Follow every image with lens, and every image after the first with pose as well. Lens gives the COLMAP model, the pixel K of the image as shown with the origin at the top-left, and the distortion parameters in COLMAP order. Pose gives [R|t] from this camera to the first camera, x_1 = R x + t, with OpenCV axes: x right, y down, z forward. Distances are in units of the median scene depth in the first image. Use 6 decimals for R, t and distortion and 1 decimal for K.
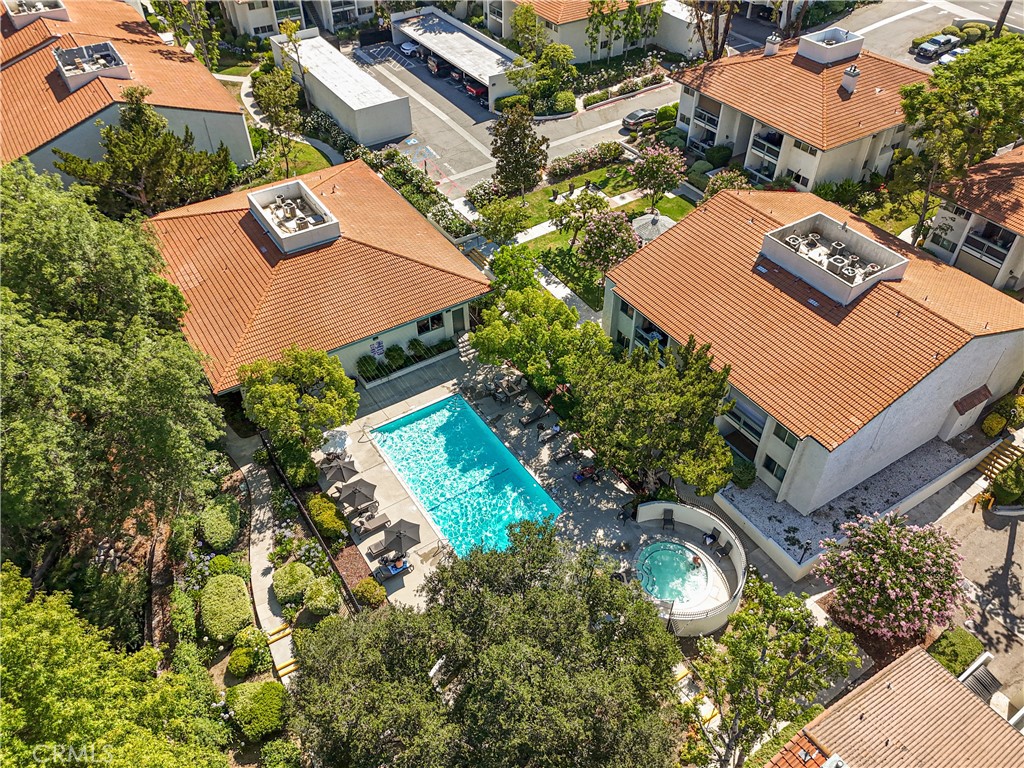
lens RADIAL K [[789.4, 0, 512.0], [0, 789.4, 384.0], [0, 0, 1]] dist [0.040065, -0.001766]
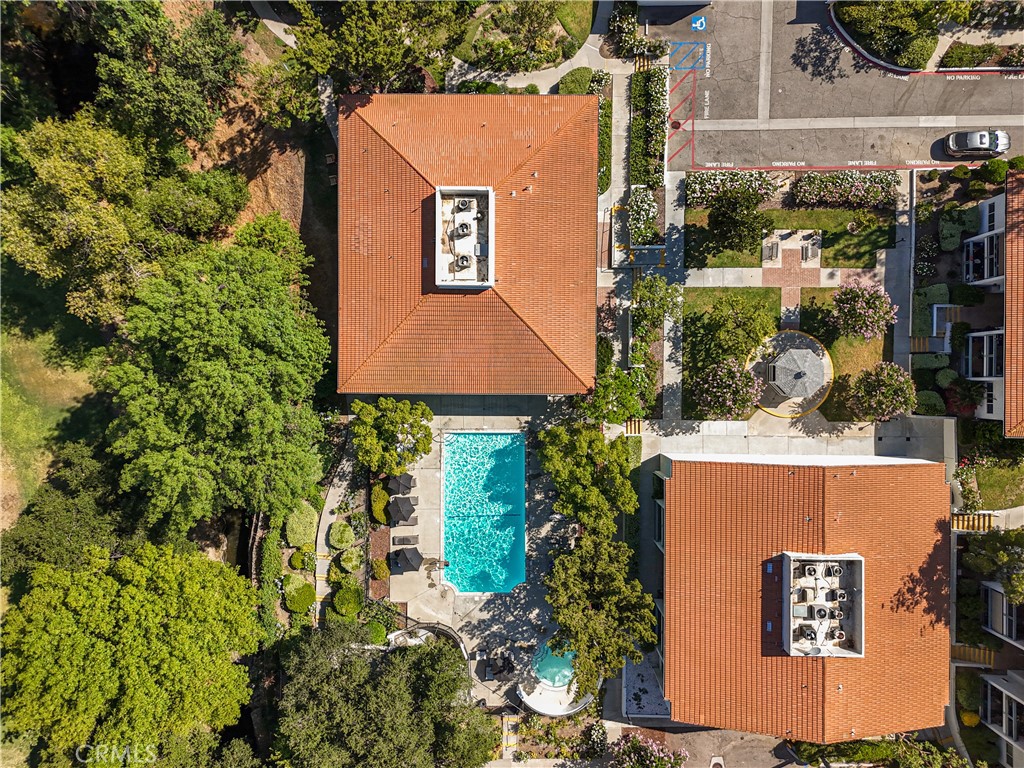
lens RADIAL K [[769.0, 0, 512.0], [0, 769.0, 384.0], [0, 0, 1]] dist [0.040885, -0.004397]
pose [[0.838627, 0.544683, -0.005040, -0.122019], [-0.362412, 0.564852, 0.741350, -0.910511], [0.406647, -0.619889, 0.671100, 0.251139]]
